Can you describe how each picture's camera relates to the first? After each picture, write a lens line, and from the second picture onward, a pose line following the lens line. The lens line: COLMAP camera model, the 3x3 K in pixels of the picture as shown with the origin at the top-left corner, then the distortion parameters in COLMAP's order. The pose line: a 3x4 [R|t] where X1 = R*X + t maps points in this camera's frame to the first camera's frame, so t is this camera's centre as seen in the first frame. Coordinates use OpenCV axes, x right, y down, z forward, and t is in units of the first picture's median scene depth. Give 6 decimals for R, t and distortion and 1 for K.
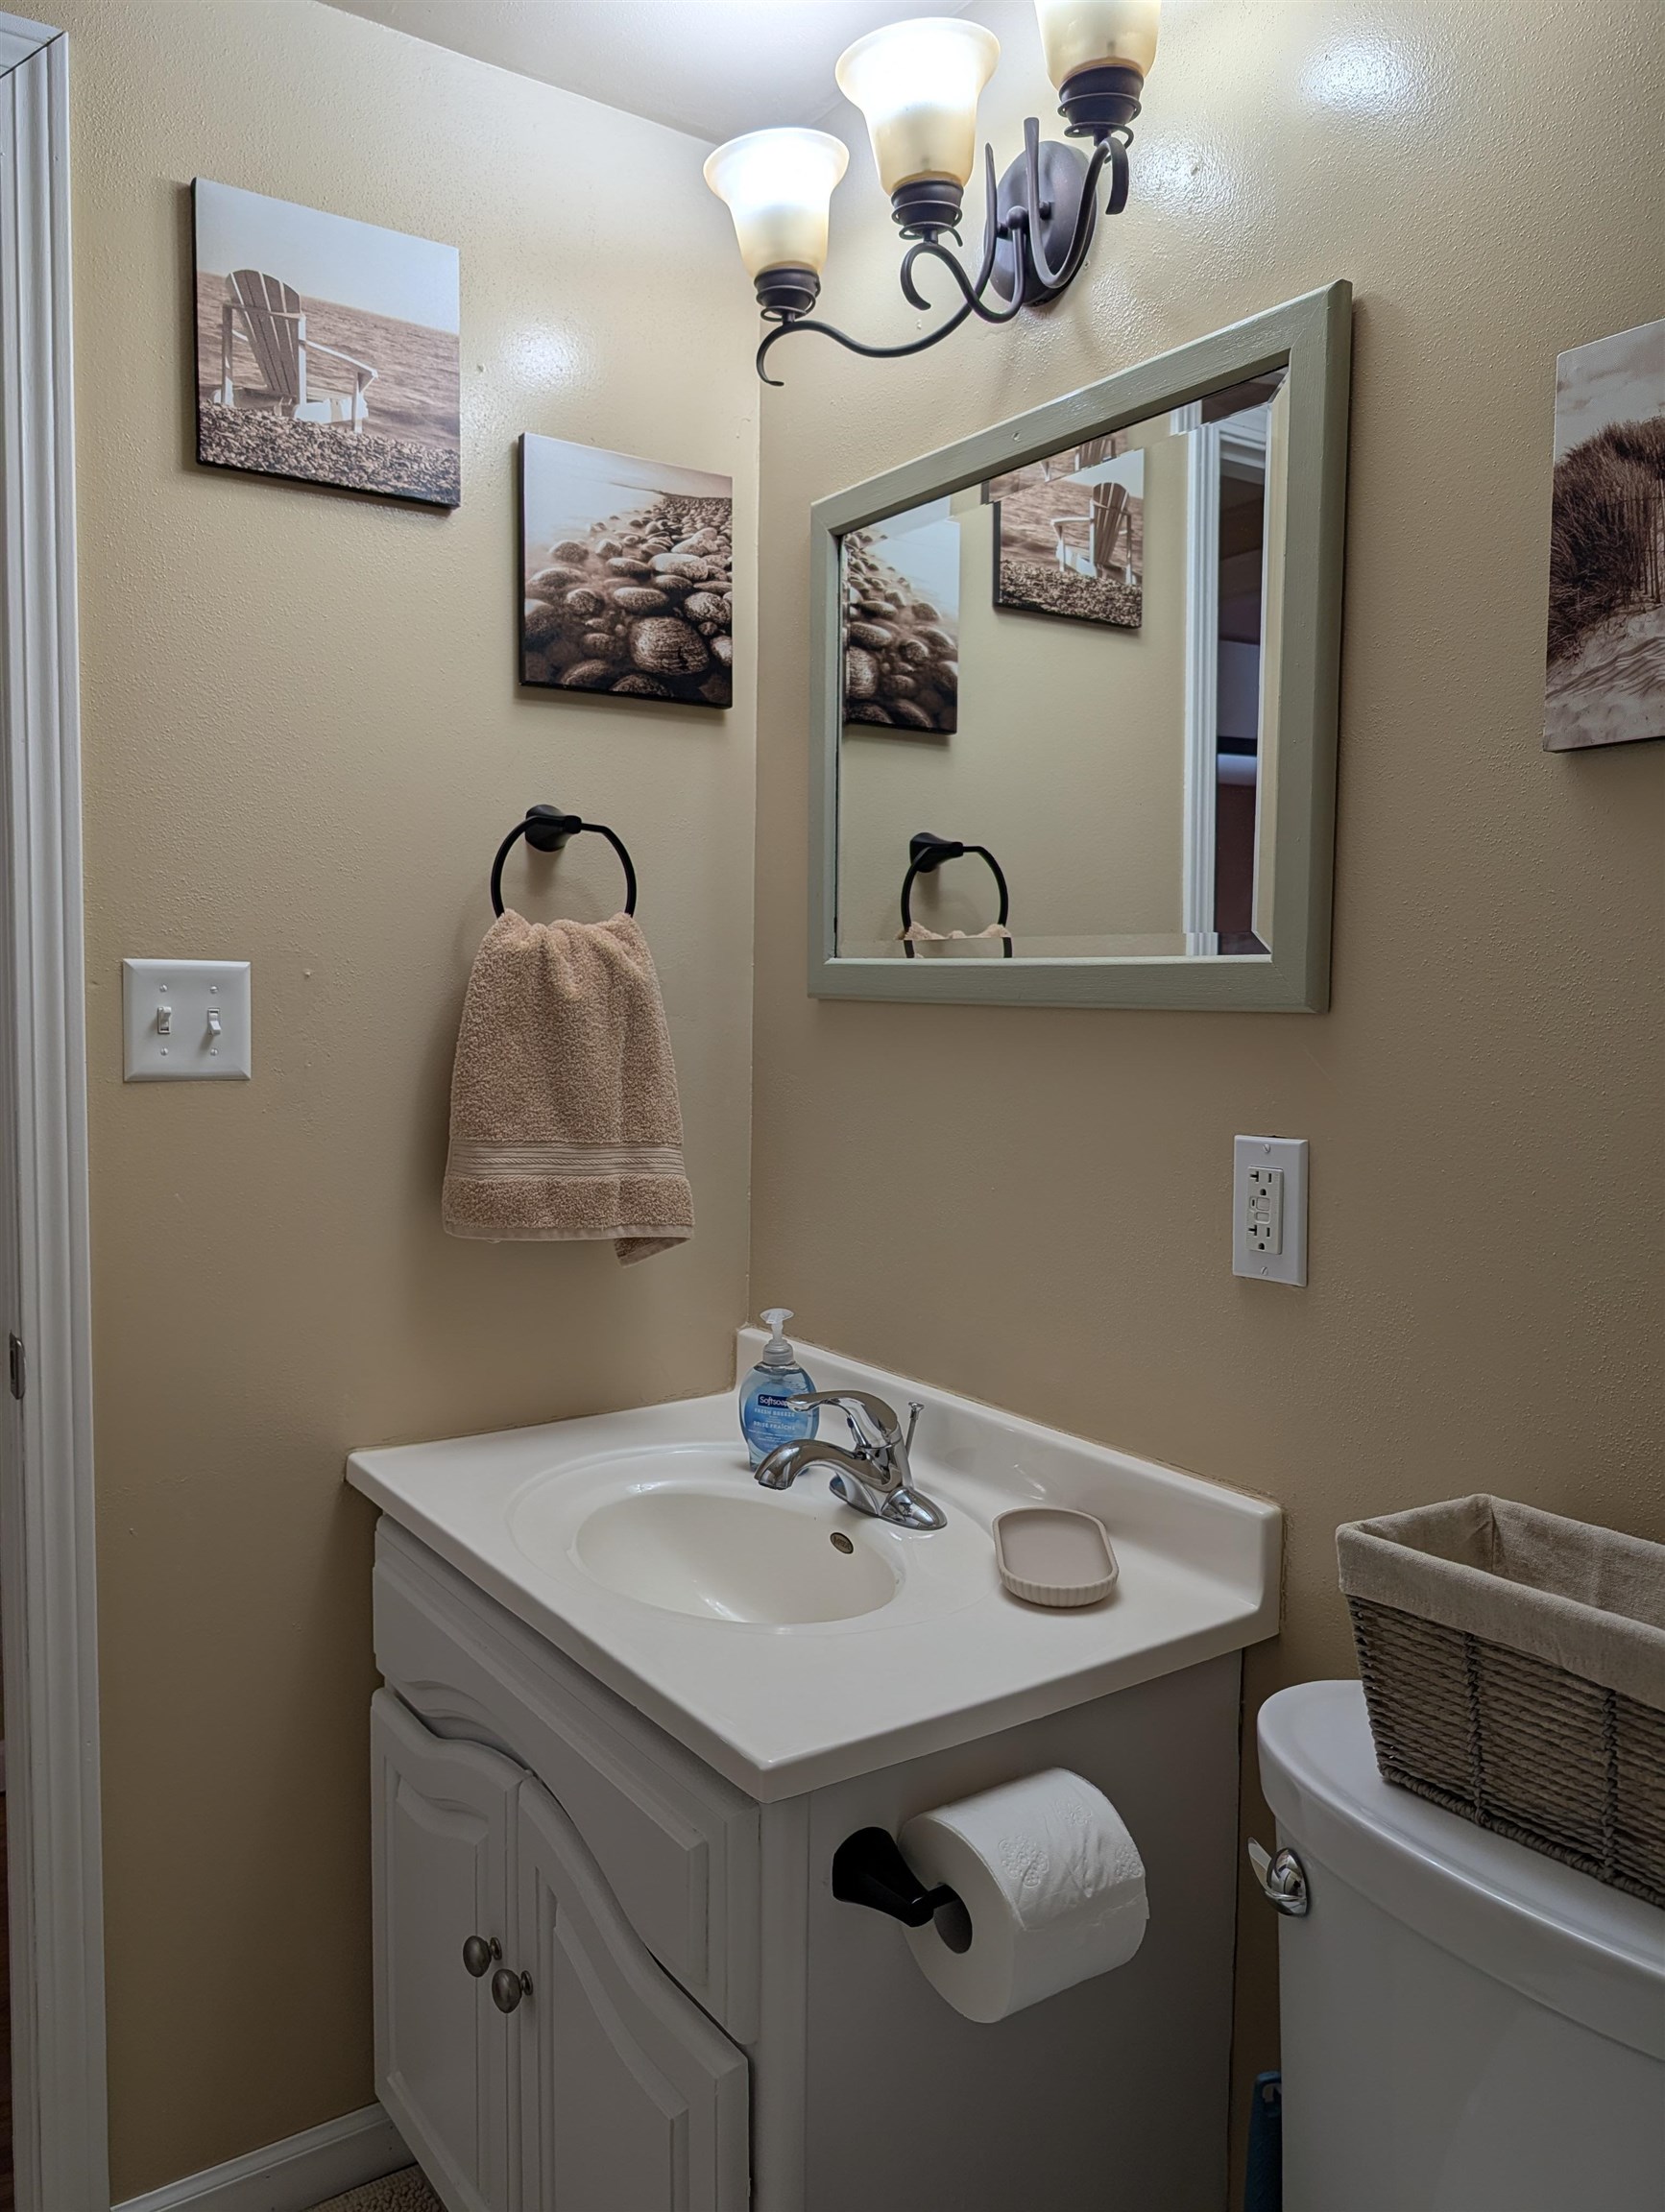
lens RADIAL K [[1587.9, 0, 832.3], [0, 1587.9, 1094.5], [0, 0, 1]] dist [-0.009270, -0.002572]
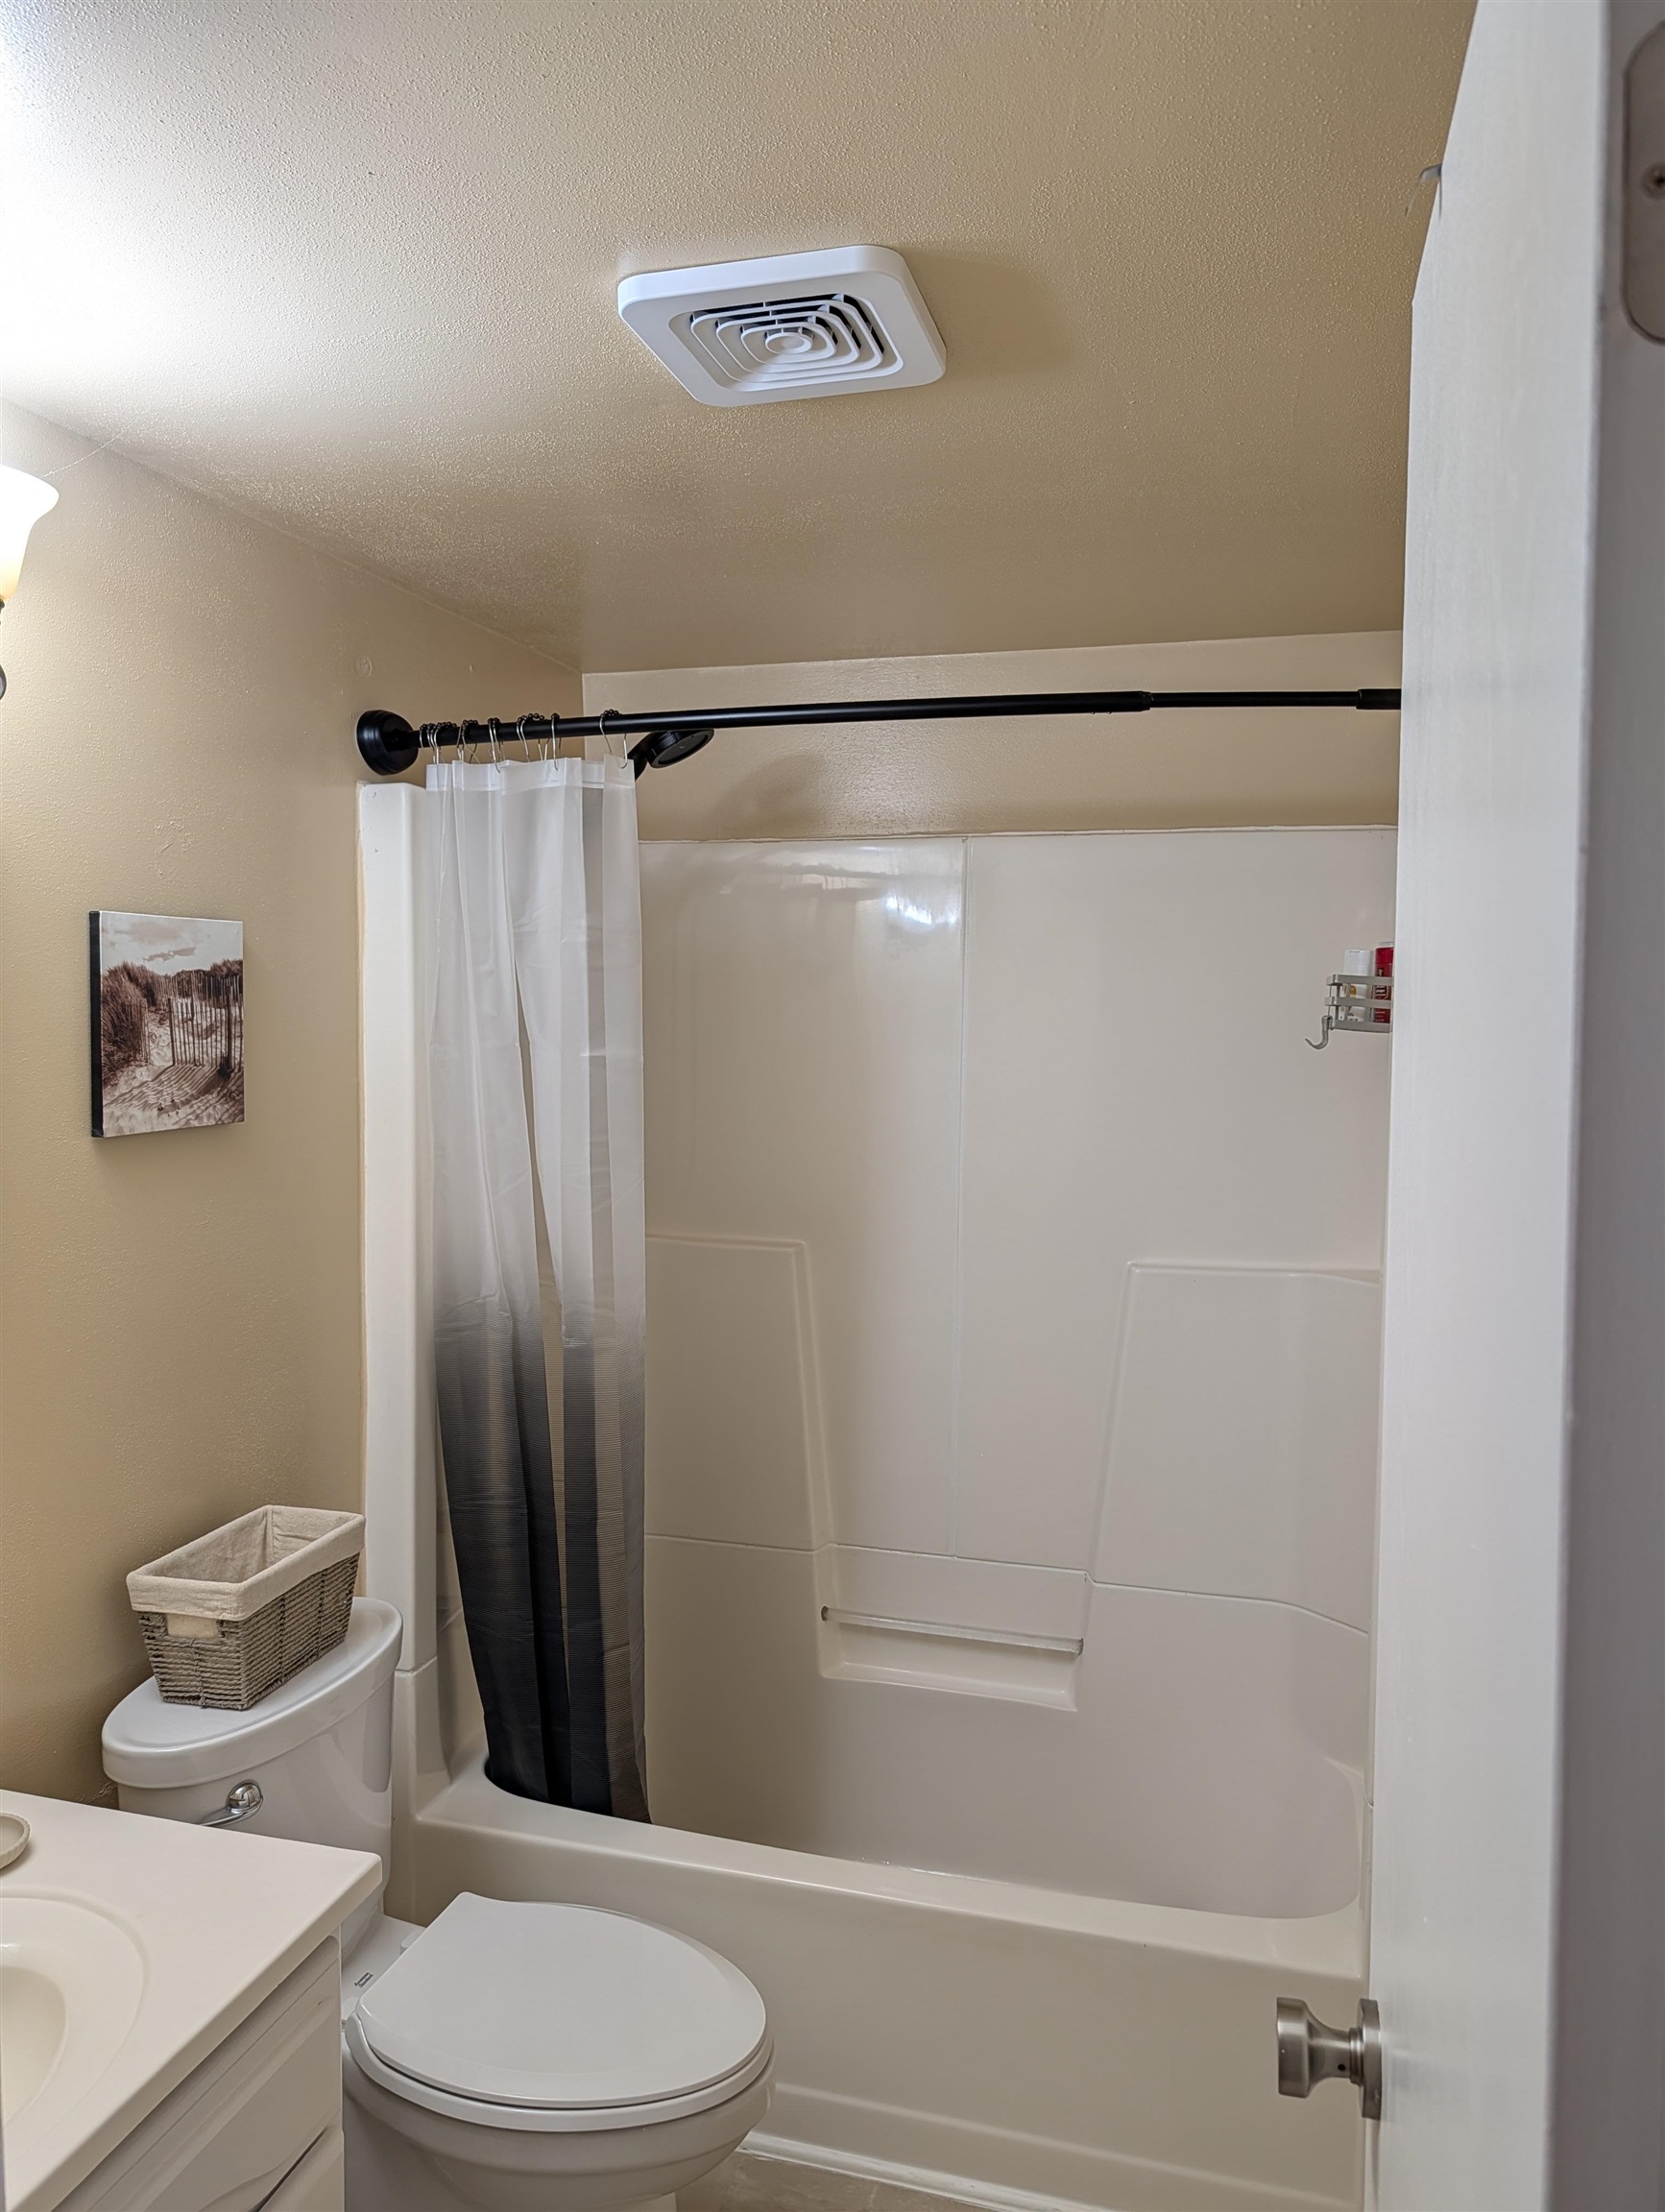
lens RADIAL K [[1587.9, 0, 830.5], [0, 1587.9, 1105.6], [0, 0, 1]] dist [-0.009270, -0.002572]
pose [[-0.644947, -0.035438, 0.763405, -1.423683], [0.059940, 0.993501, 0.096758, -0.386602], [-0.761873, 0.108162, -0.638632, 1.561730]]
